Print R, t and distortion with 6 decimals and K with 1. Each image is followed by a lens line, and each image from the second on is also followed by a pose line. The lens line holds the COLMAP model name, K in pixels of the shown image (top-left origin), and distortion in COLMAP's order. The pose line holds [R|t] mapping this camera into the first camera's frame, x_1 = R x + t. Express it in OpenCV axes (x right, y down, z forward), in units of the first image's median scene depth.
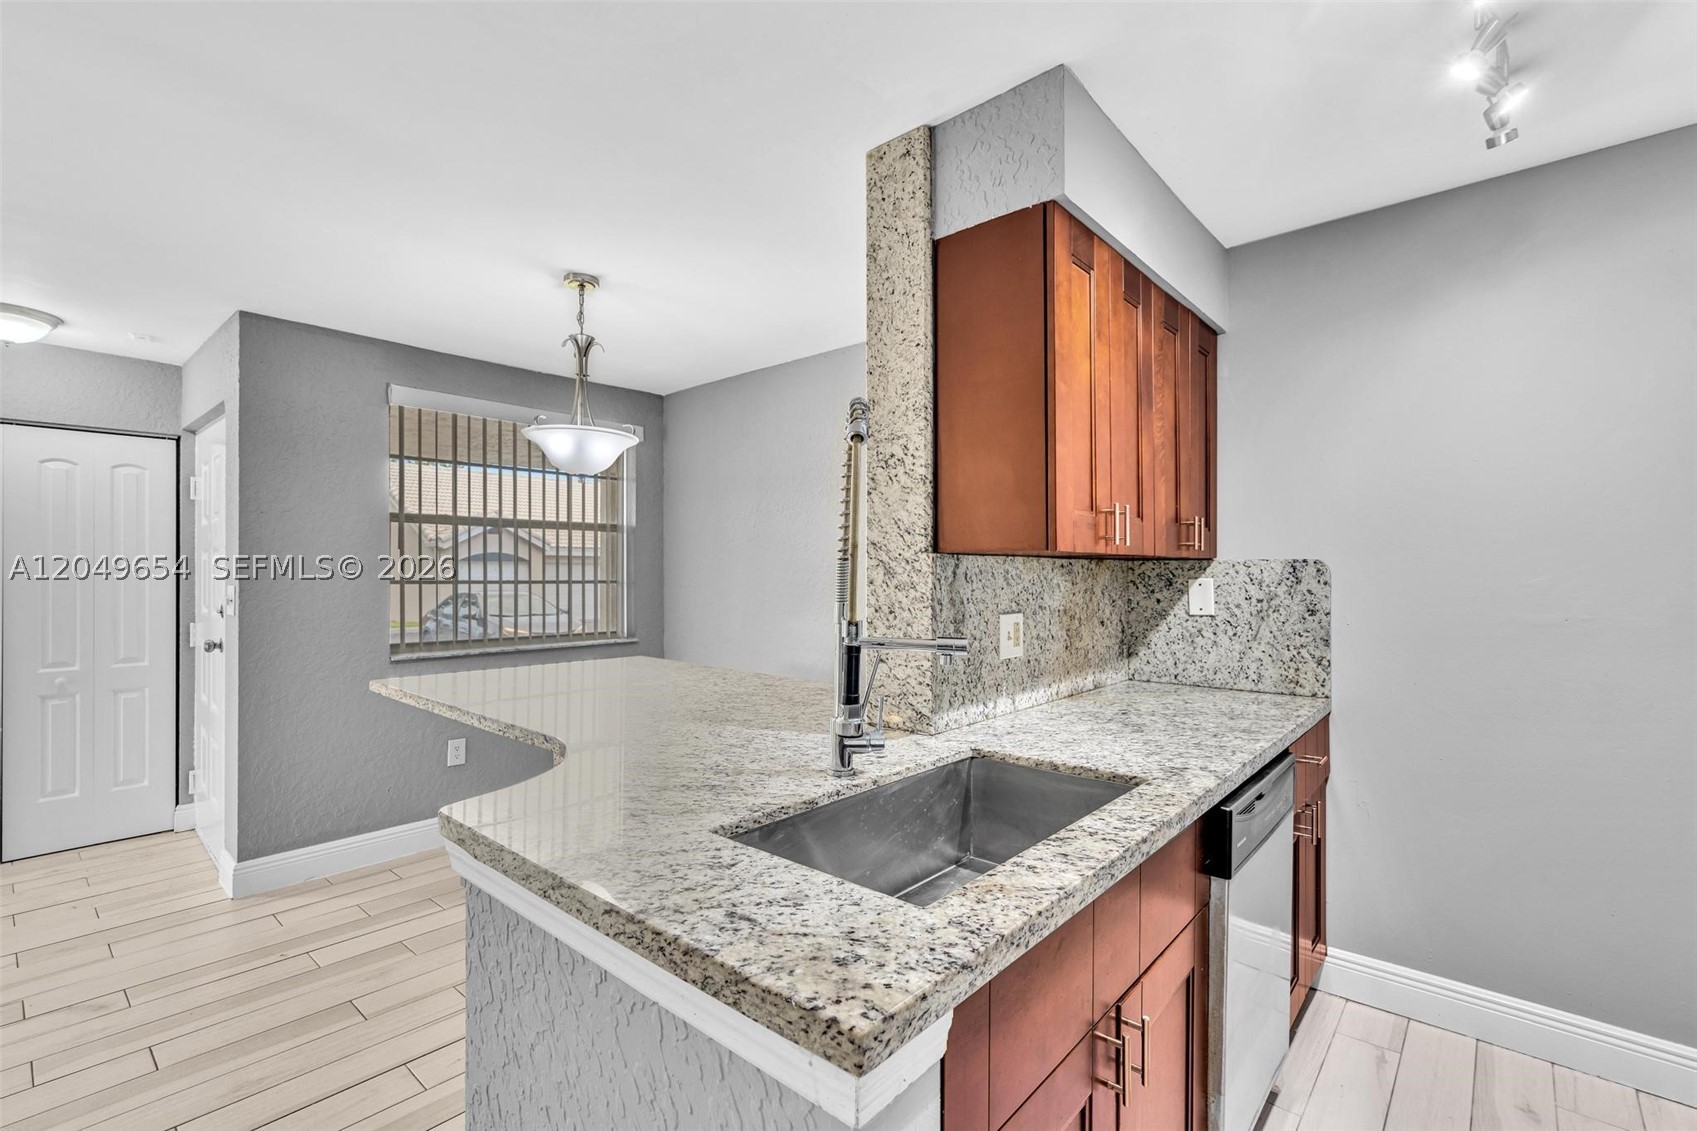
lens RADIAL K [[760.8, 0, 844.6], [0, 760.8, 567.0], [0, 0, 1]] dist [-0.000192, 0.000932]
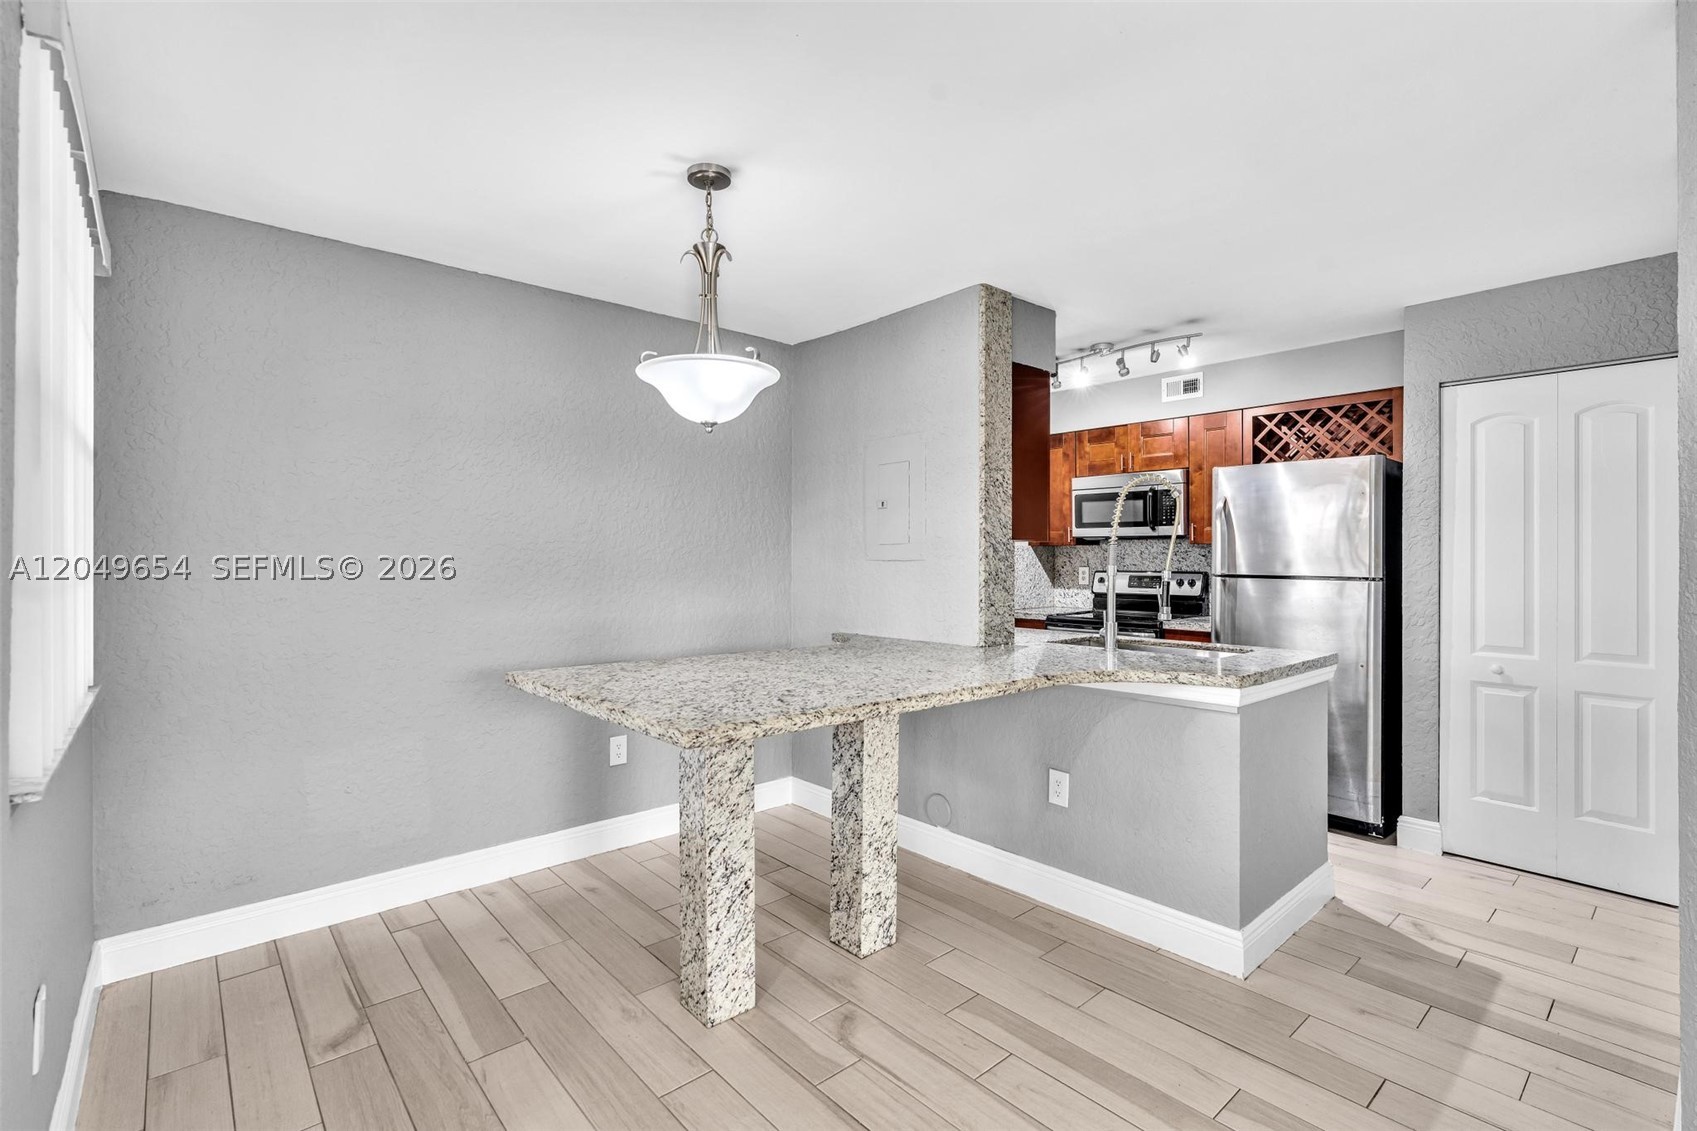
lens RADIAL K [[767.3, 0, 844.9], [0, 767.3, 550.1], [0, 0, 1]] dist [-0.004319, 0.001341]
pose [[0.128199, 0.009392, 0.991704, -1.648551], [-0.008965, 0.999925, -0.008311, 0.023020], [-0.991708, -0.007825, 0.128273, 1.125888]]
